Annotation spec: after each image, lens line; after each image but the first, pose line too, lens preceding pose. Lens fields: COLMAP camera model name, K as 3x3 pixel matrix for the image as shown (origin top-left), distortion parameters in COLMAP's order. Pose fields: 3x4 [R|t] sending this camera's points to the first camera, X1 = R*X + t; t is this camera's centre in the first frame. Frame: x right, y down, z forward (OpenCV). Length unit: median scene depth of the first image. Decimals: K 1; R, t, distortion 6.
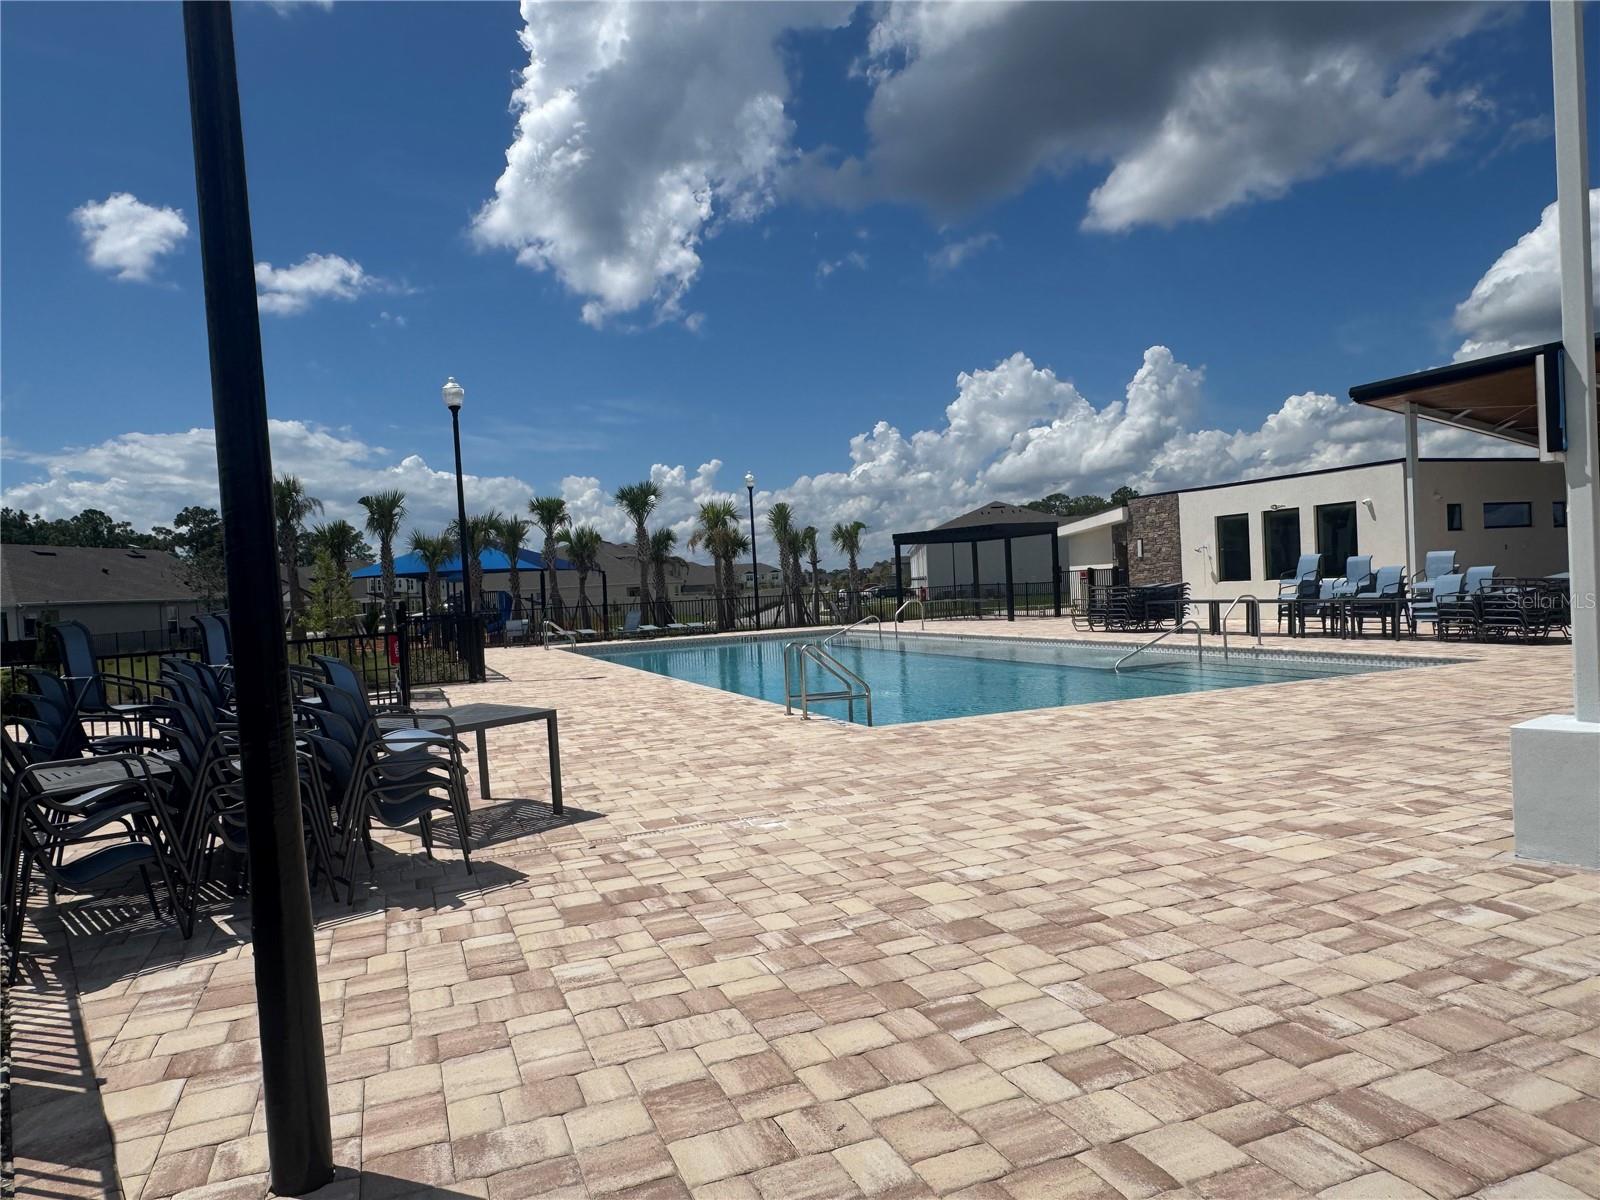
lens RADIAL K [[1033.1, 0, 800.0], [0, 1033.1, 600.0], [0, 0, 1]] dist [-0.001492, -0.000793]
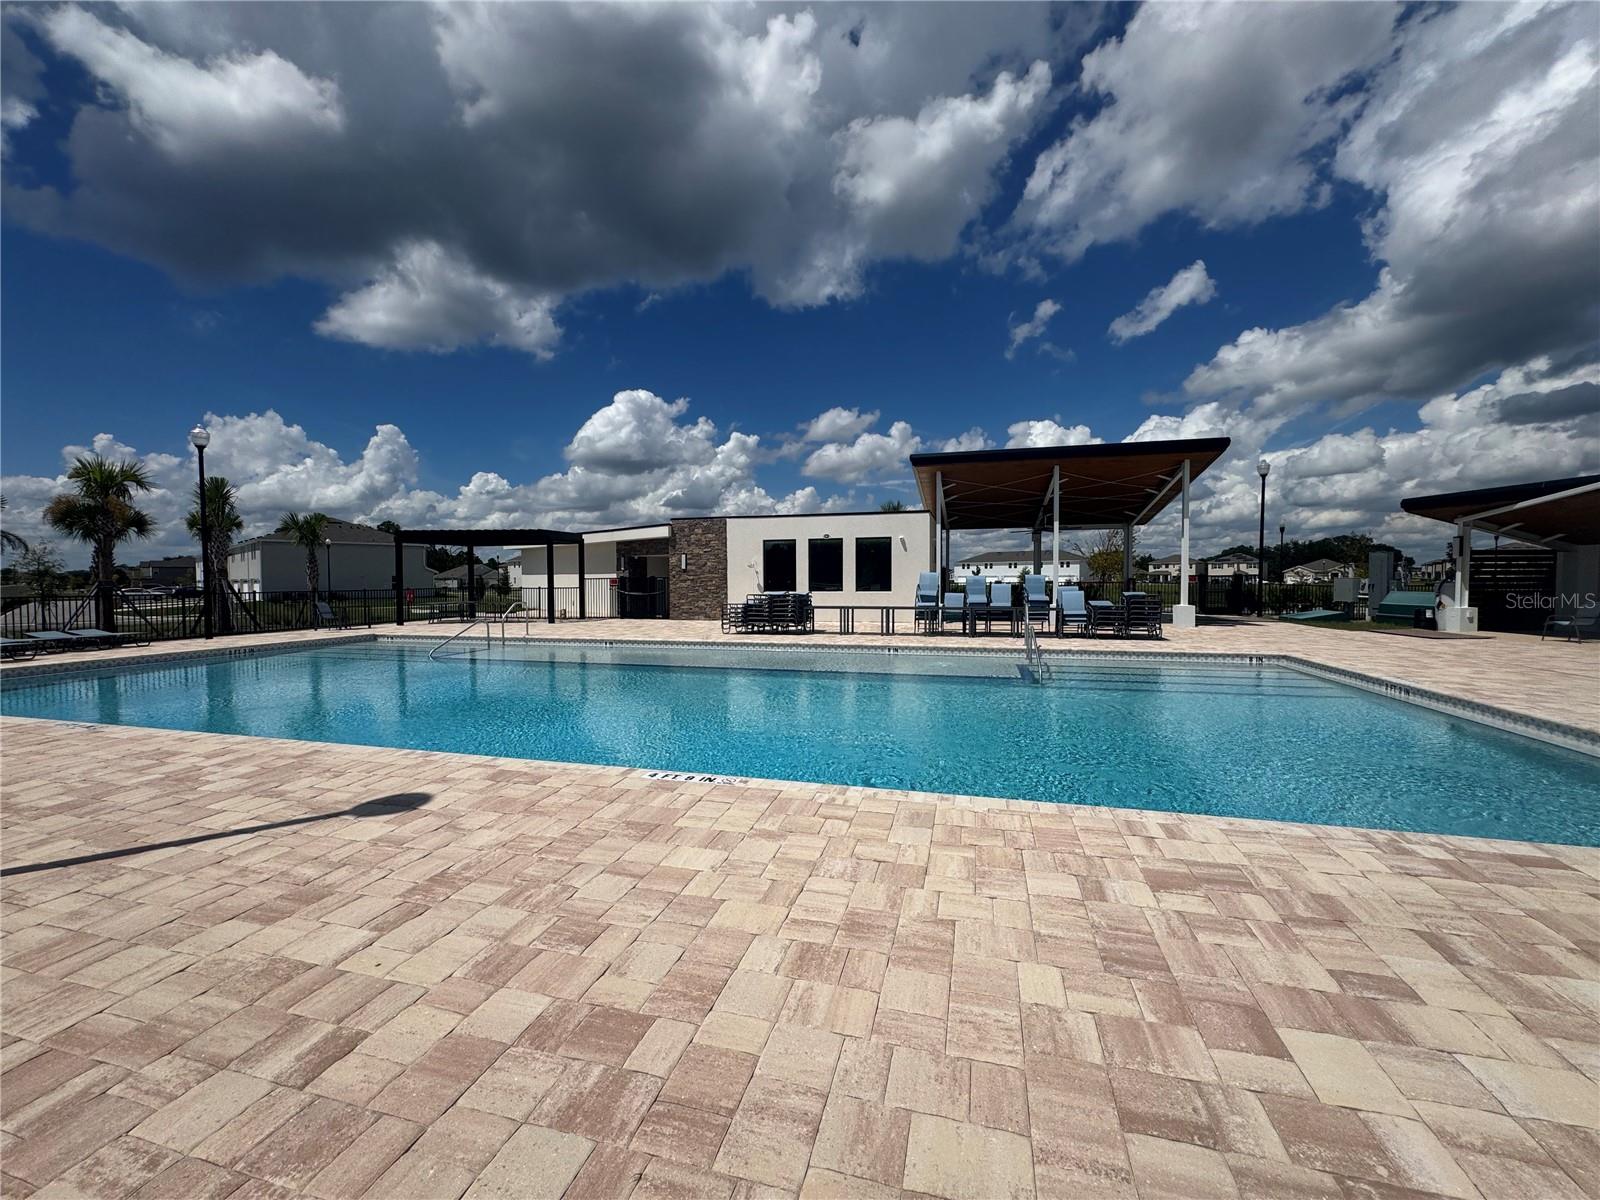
lens RADIAL K [[636.3, 0, 800.0], [0, 636.3, 600.0], [0, 0, 1]] dist [-0.000892, 0.000148]
pose [[0.607843, 0.019894, 0.793808, -0.236633], [-0.013475, 0.999801, -0.014738, 0.004405], [-0.793943, -0.001739, 0.607990, 0.613461]]
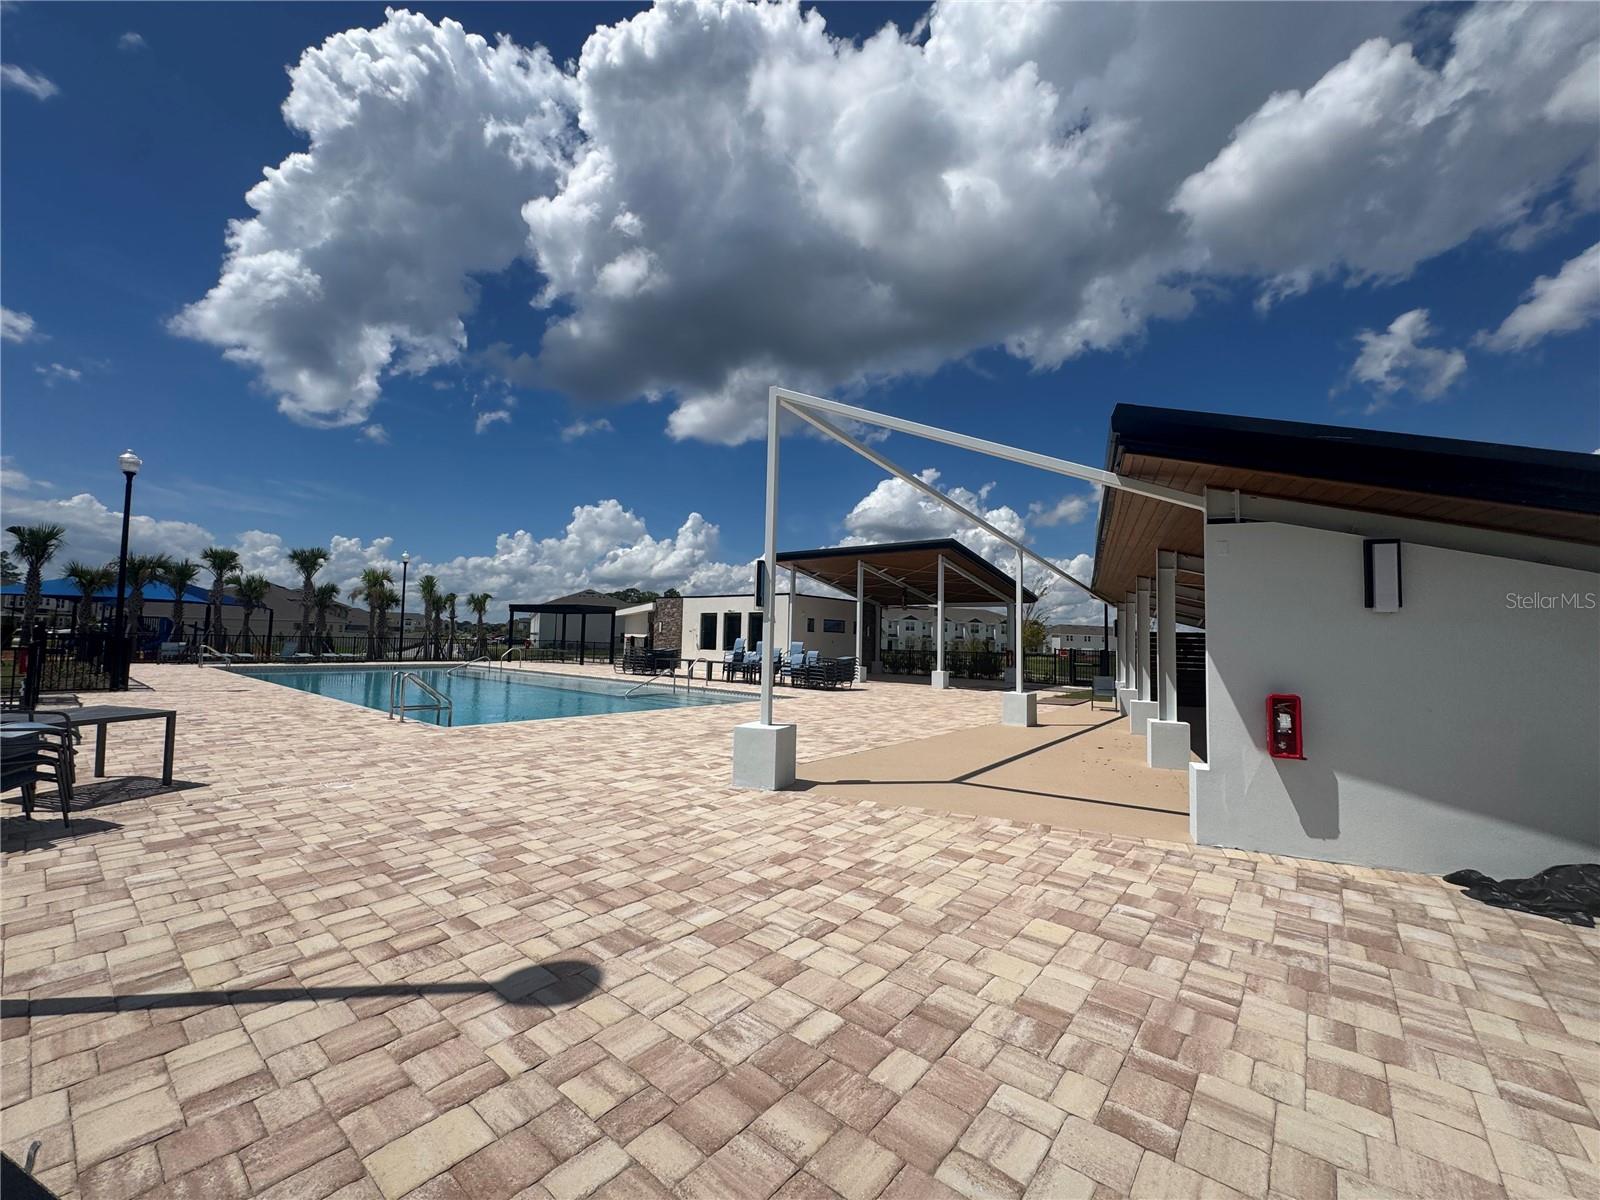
lens RADIAL K [[636.3, 0, 800.0], [0, 636.3, 600.0], [0, 0, 1]] dist [-0.000892, 0.000148]
pose [[0.874359, 0.103727, 0.474065, 0.030667], [-0.063785, 0.992979, -0.099624, -0.005019], [-0.481070, 0.056868, 0.874836, -0.070120]]
